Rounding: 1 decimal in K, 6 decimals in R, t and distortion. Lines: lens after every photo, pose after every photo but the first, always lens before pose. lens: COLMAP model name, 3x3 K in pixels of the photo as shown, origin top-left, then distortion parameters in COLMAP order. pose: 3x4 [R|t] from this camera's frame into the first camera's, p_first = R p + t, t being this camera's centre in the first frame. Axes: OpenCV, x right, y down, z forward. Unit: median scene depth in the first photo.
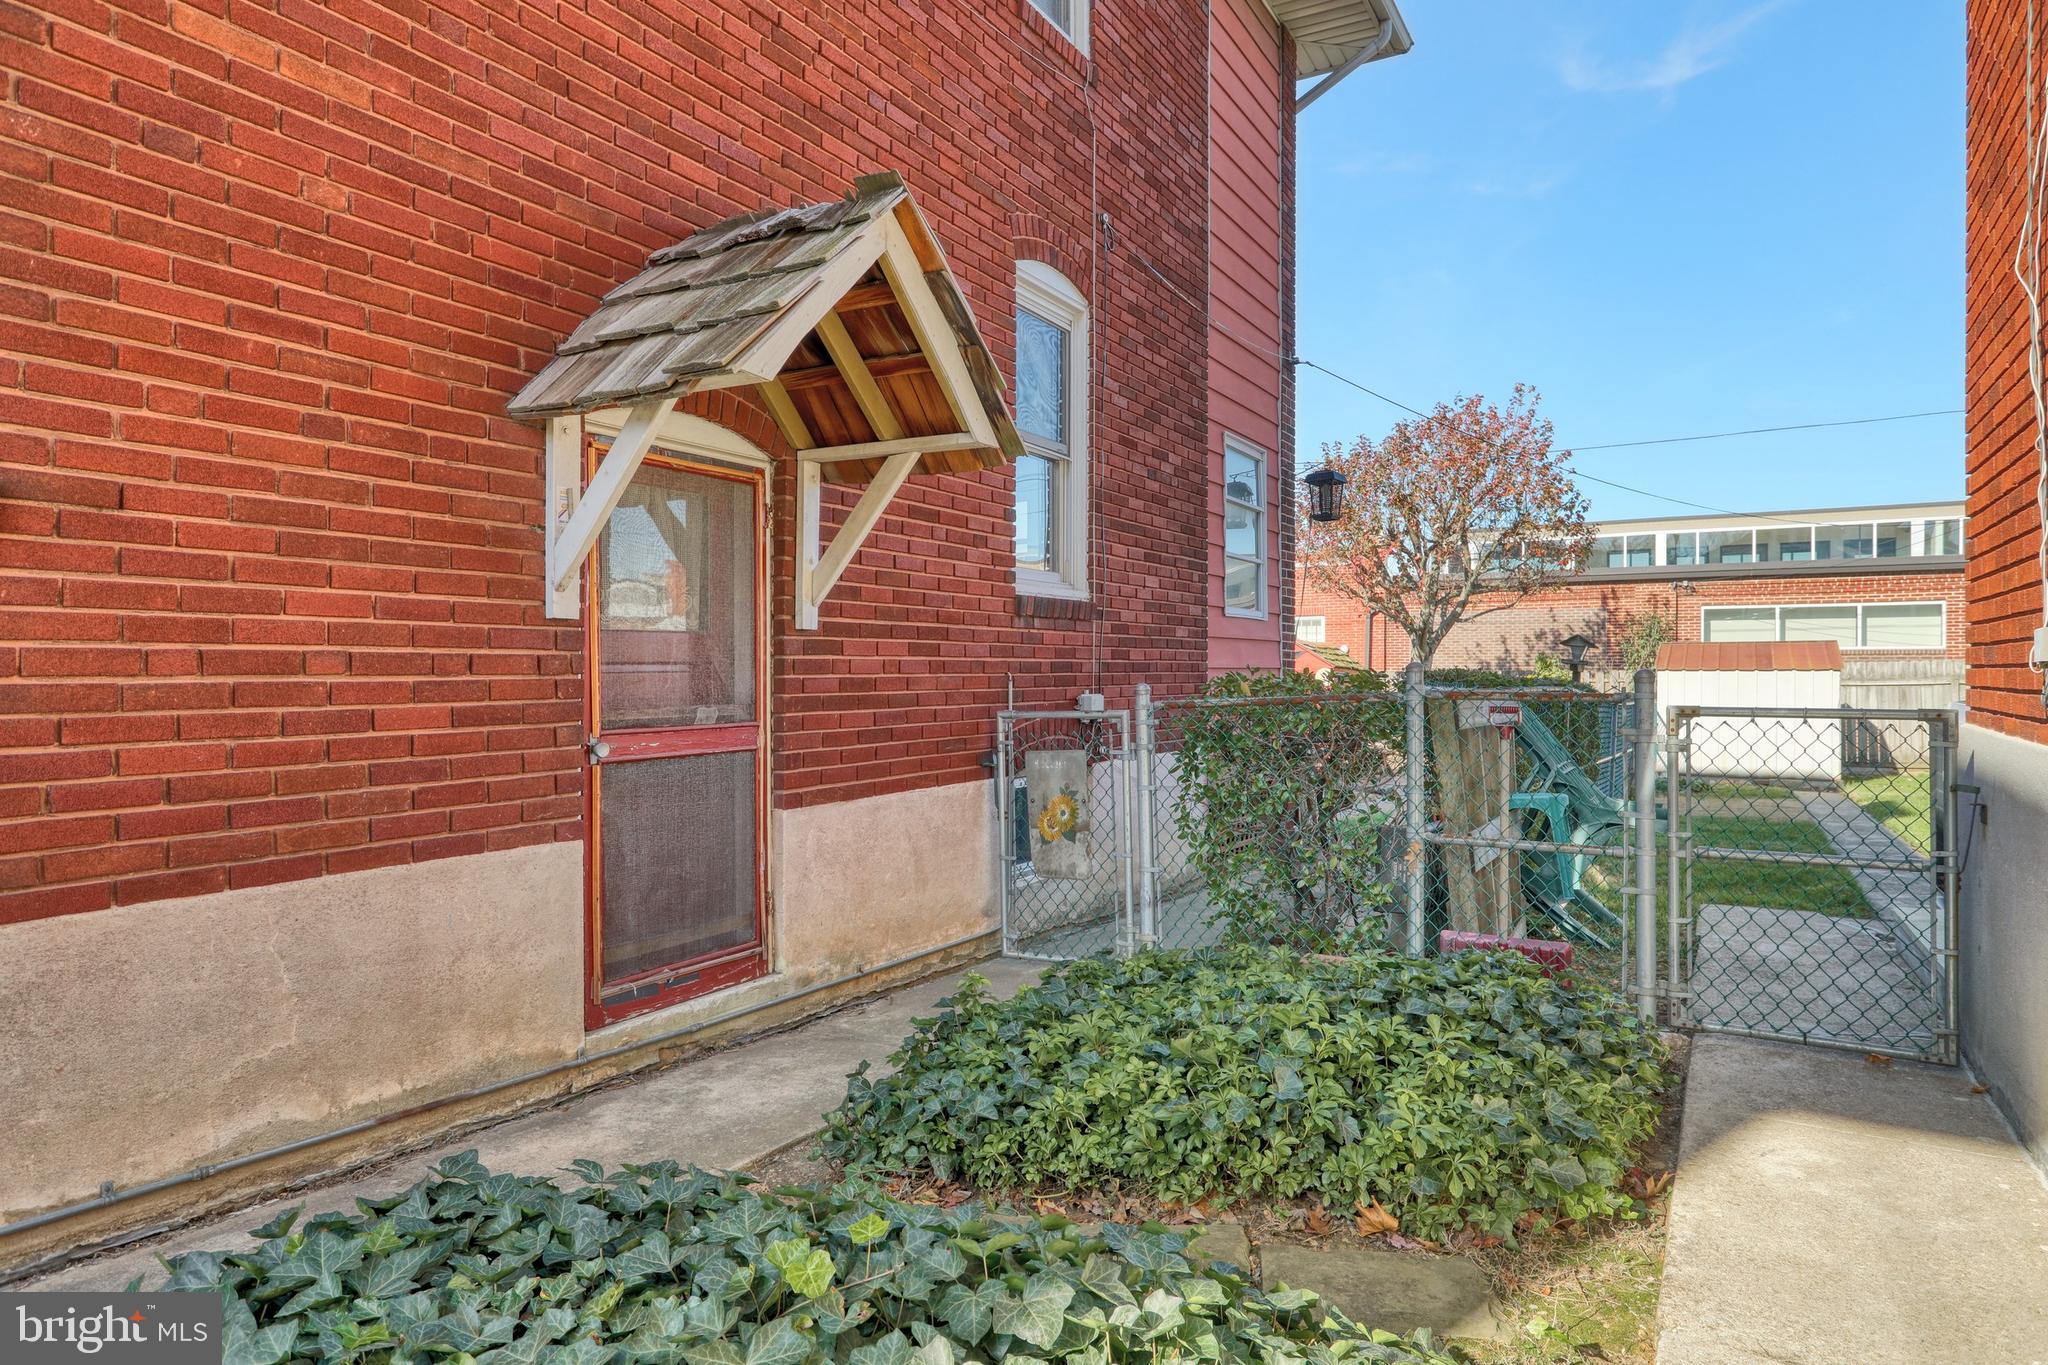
lens RADIAL K [[1190.4, 0, 1024.0], [0, 1190.4, 682.5], [0, 0, 1]] dist [0.004804, 0.000536]
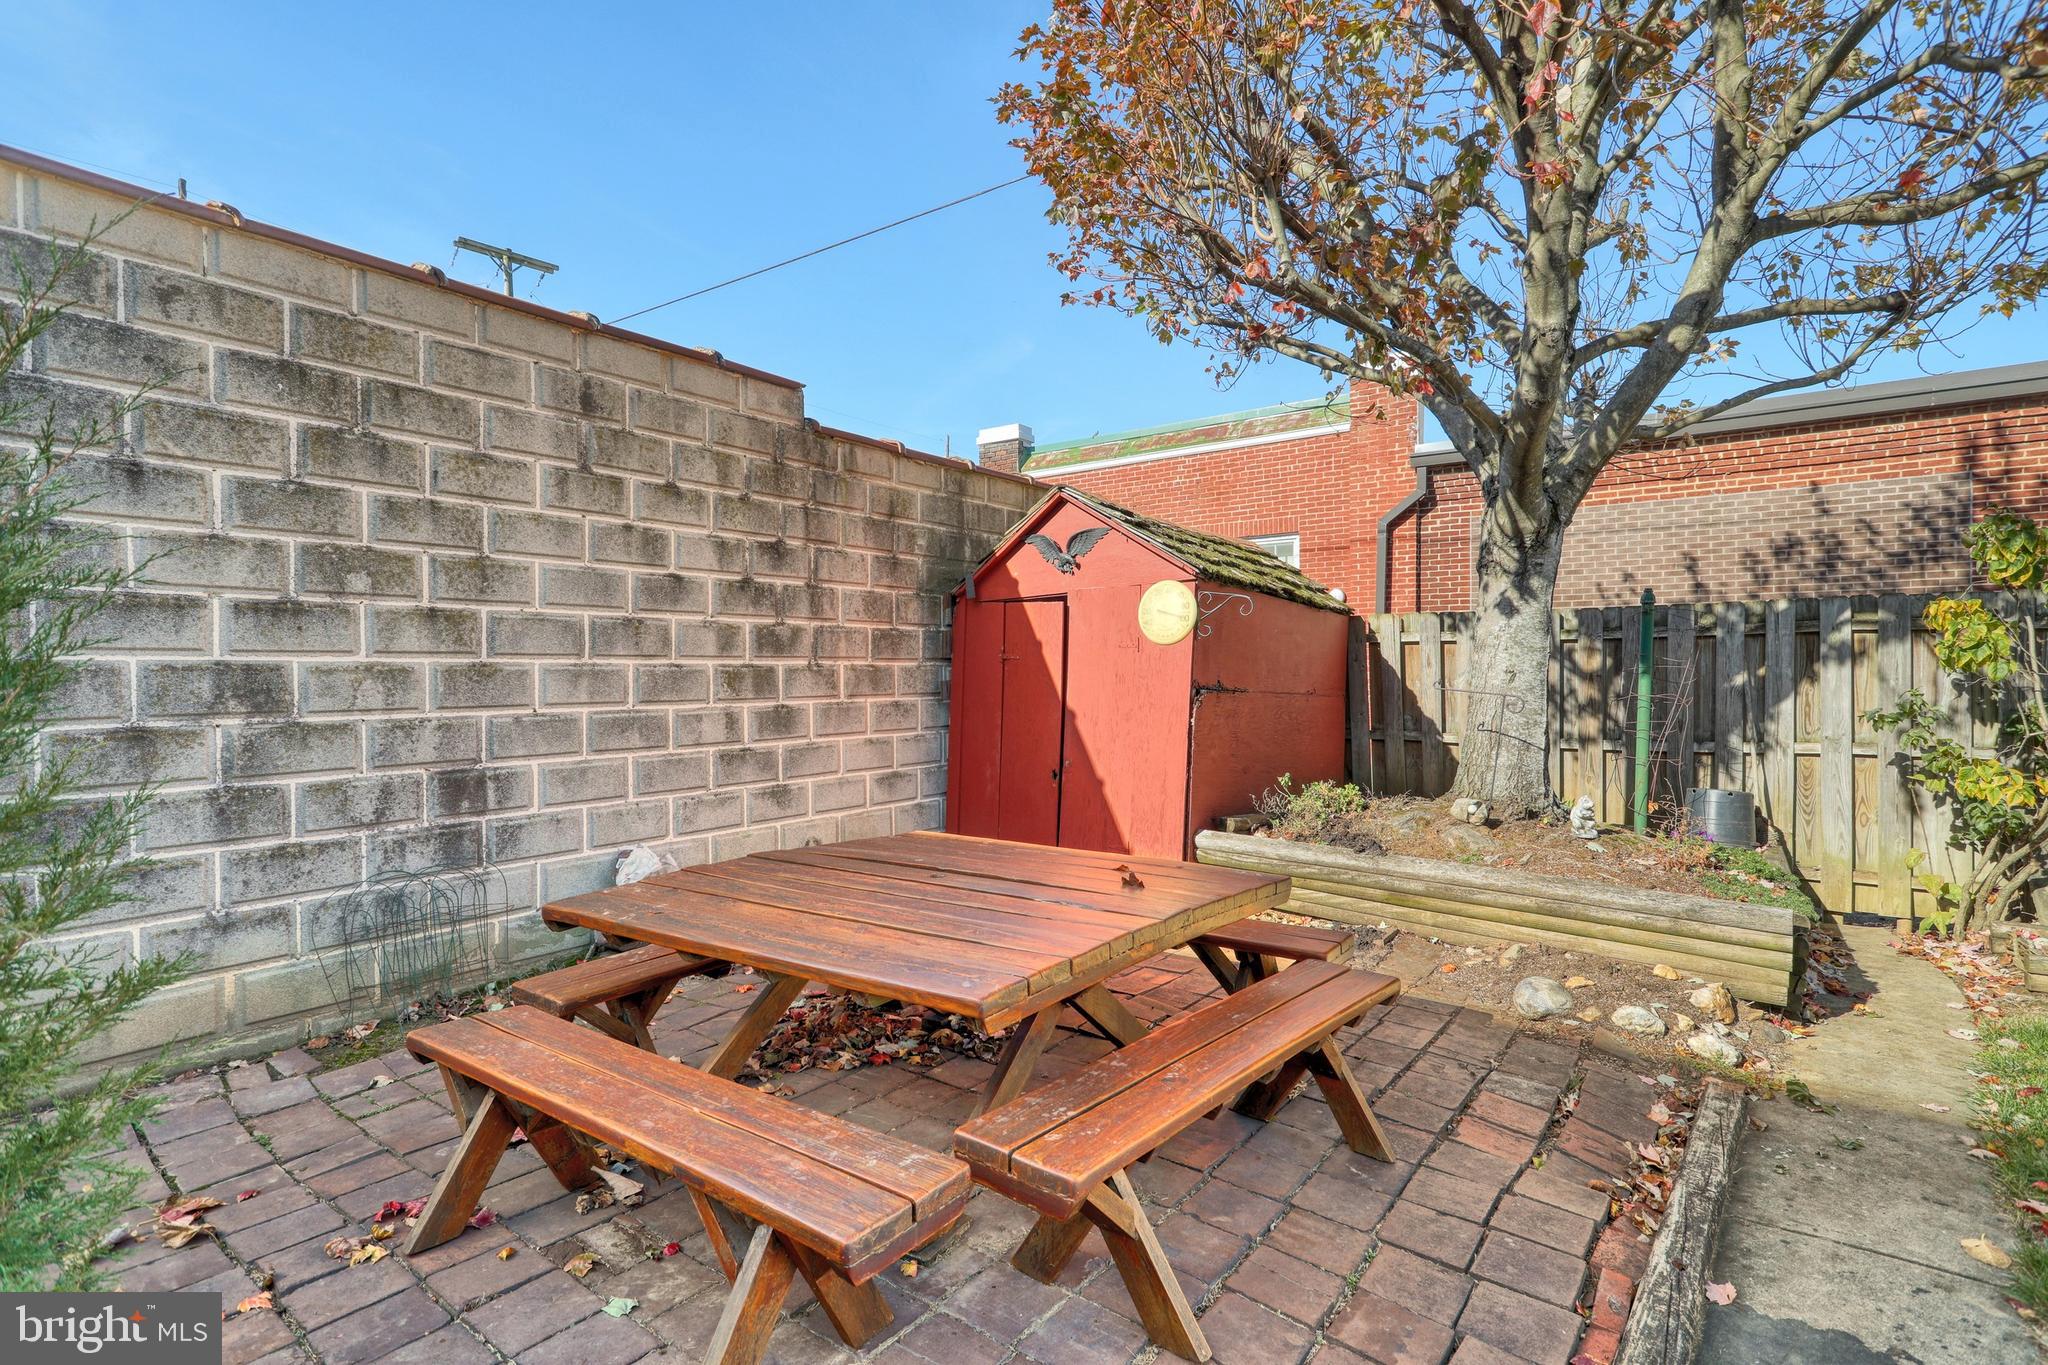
lens RADIAL K [[969.8, 0, 1024.0], [0, 969.8, 682.5], [0, 0, 1]] dist [-0.002622, 0.000628]
pose [[0.993349, -0.000855, -0.115138, 0.207237], [0.000576, 0.999997, -0.002455, 0.010537], [0.115139, 0.002372, 0.993347, 0.645758]]
